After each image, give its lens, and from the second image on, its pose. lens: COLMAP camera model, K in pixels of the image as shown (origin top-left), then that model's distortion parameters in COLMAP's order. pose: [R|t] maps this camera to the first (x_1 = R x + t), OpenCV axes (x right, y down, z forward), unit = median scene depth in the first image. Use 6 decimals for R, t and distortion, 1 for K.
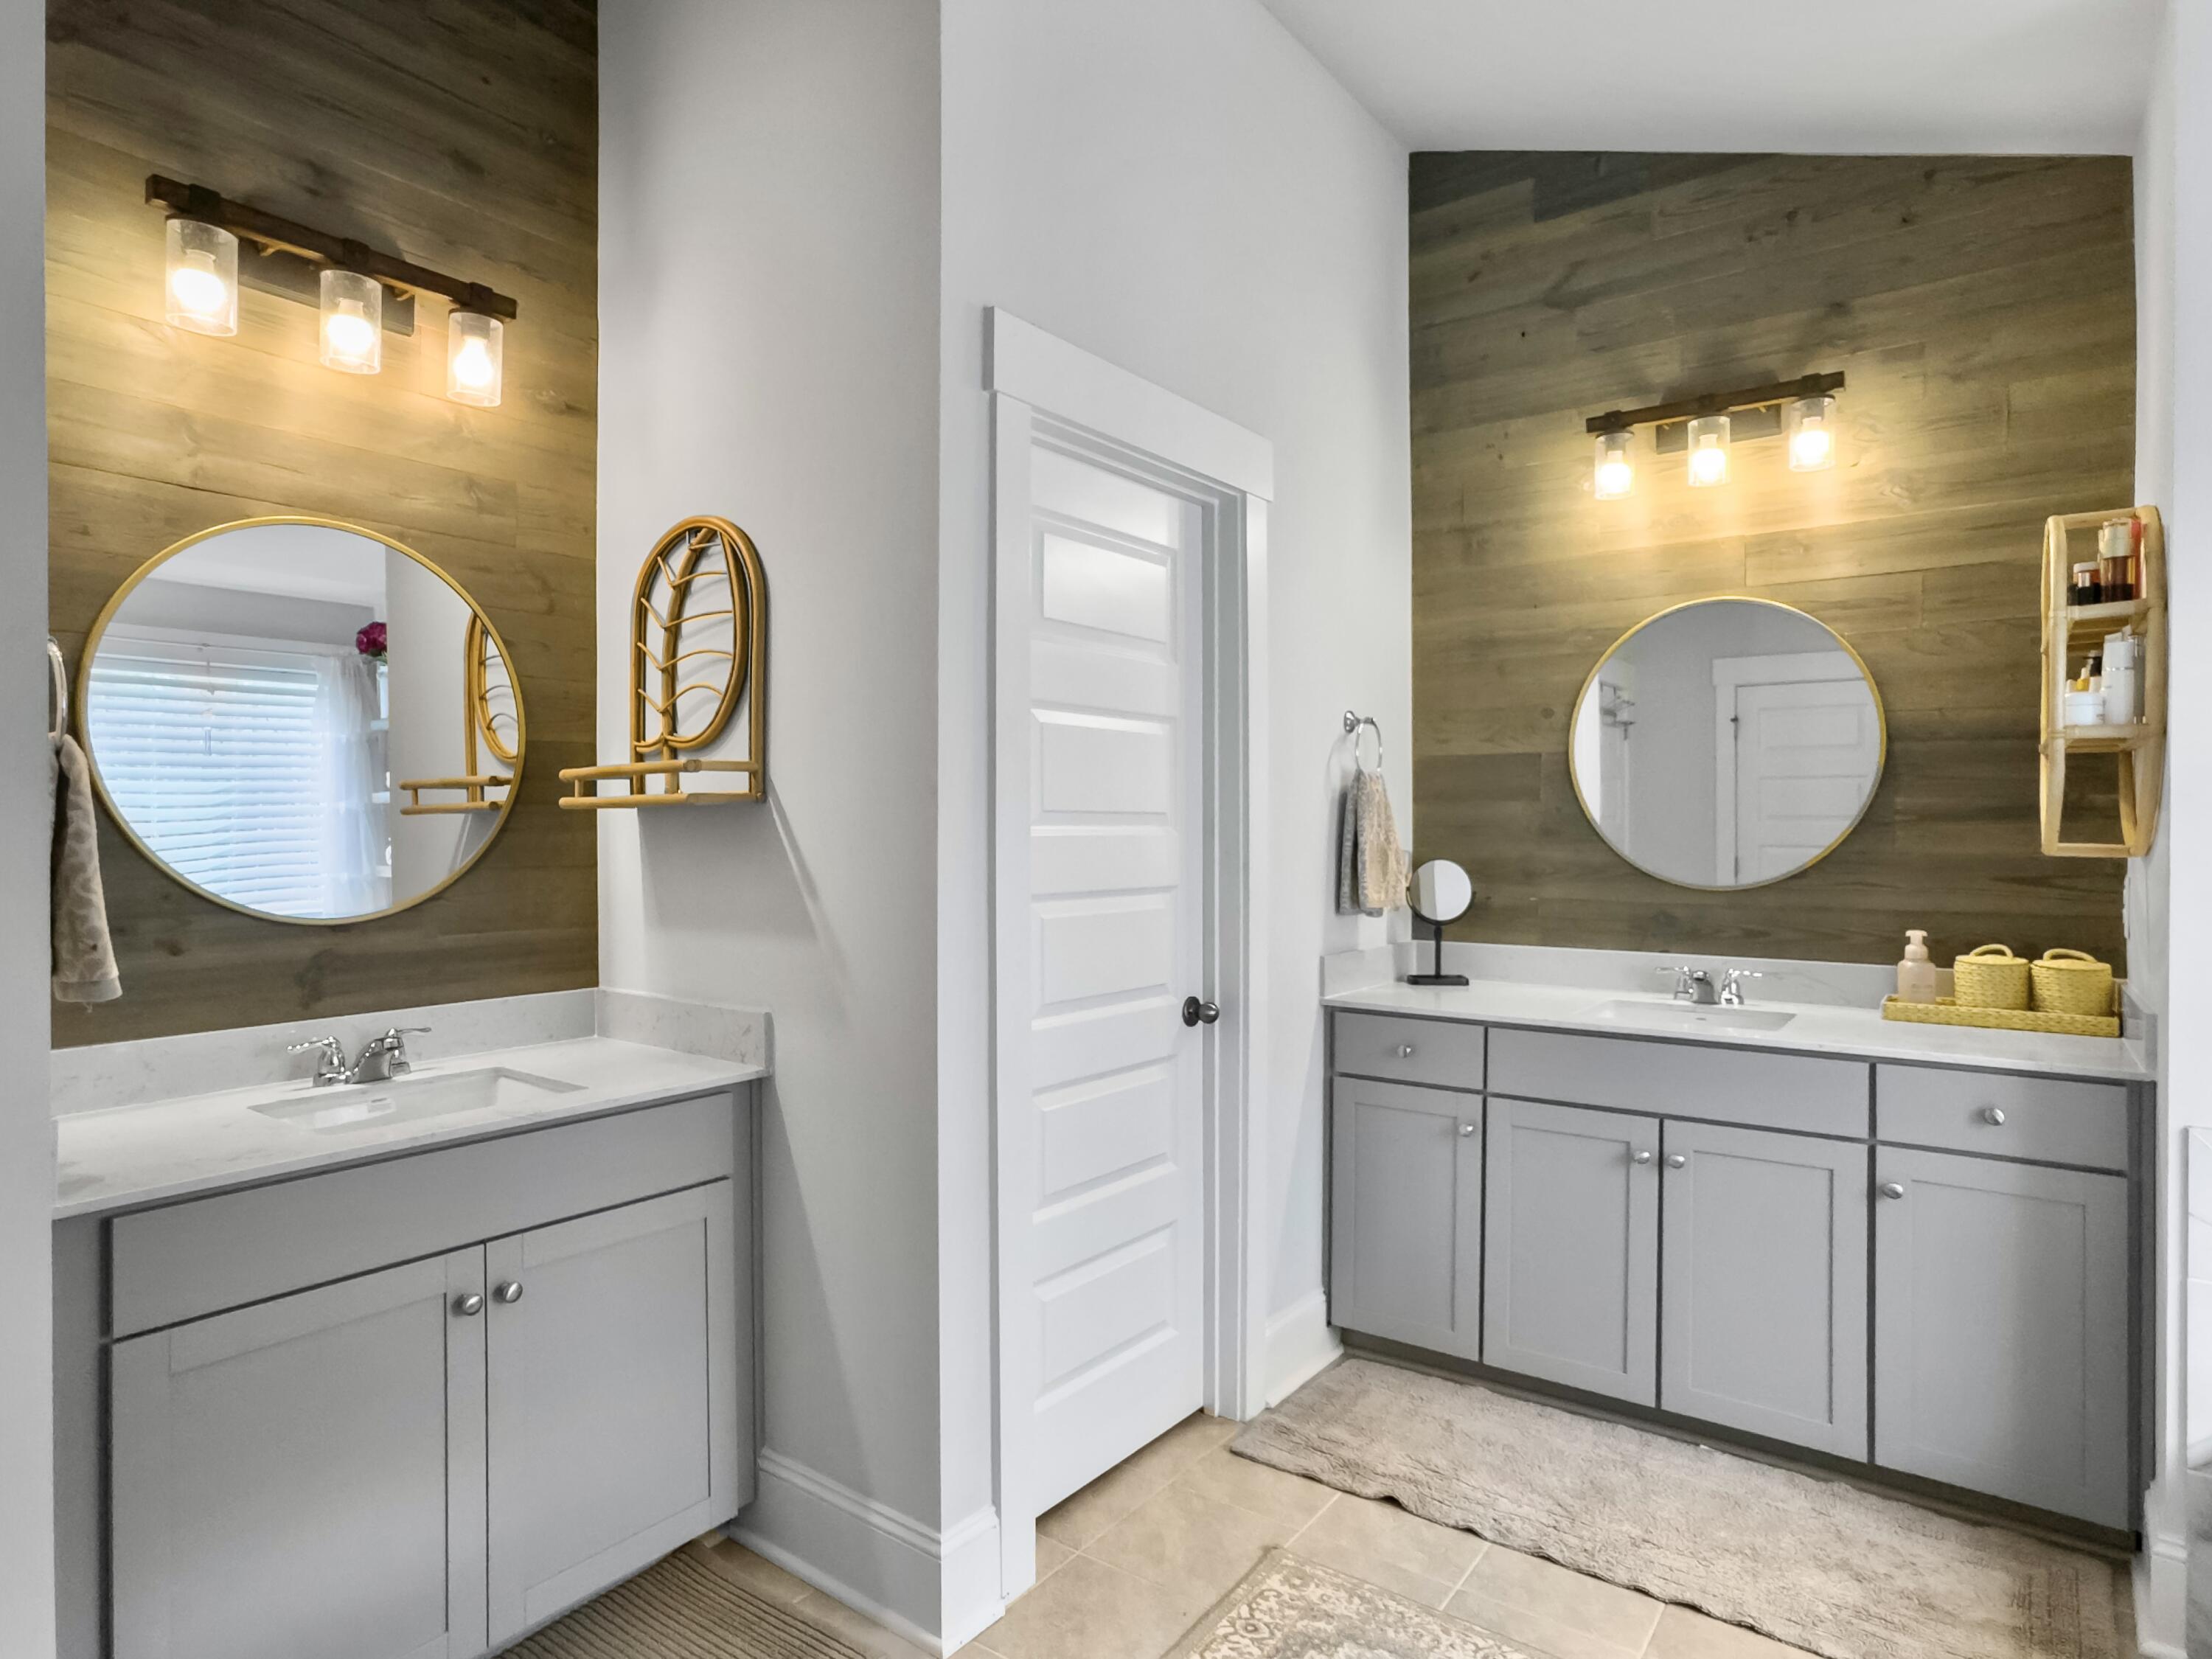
lens RADIAL K [[1287.0, 0, 1101.0], [0, 1287.0, 826.6], [0, 0, 1]] dist [-0.026970, 0.020930]
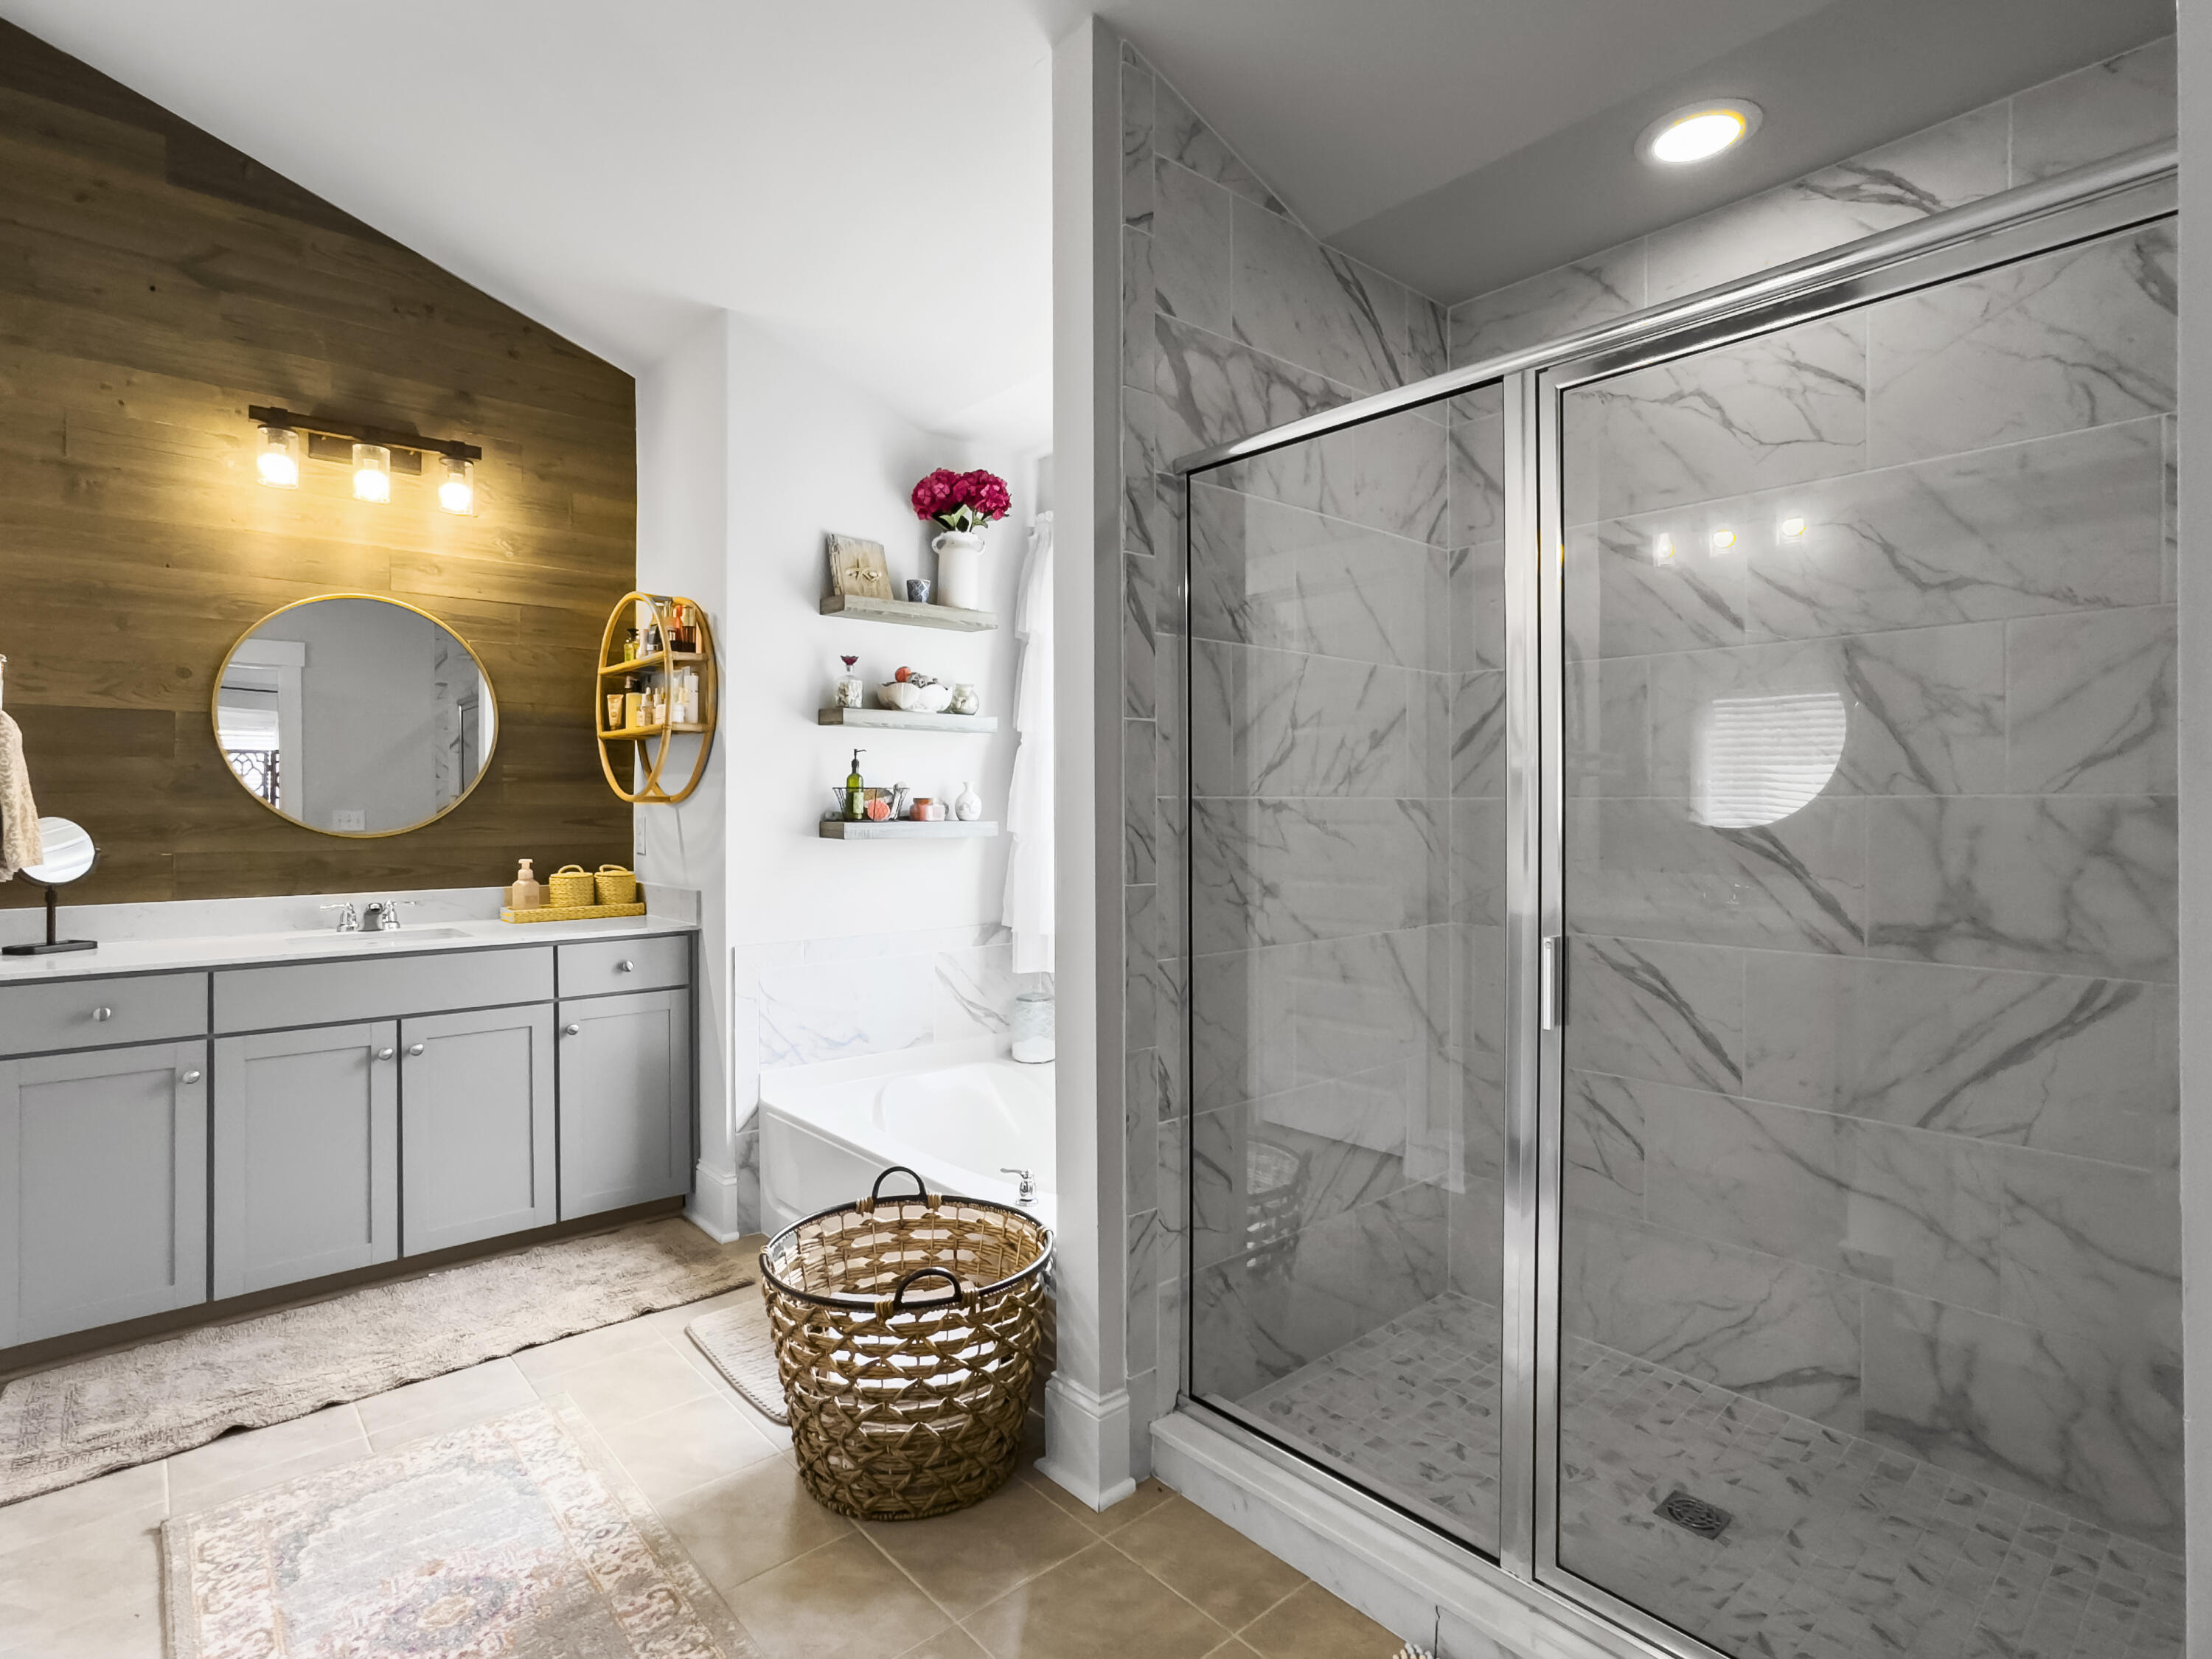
lens RADIAL K [[1153.8, 0, 1104.9], [0, 1153.8, 816.7], [0, 0, 1]] dist [0.024698, 0.001507]
pose [[0.199602, -0.007926, 0.979845, -0.485455], [0.011155, 0.999921, 0.005816, 0.033438], [-0.979813, 0.009769, 0.199675, 0.107548]]
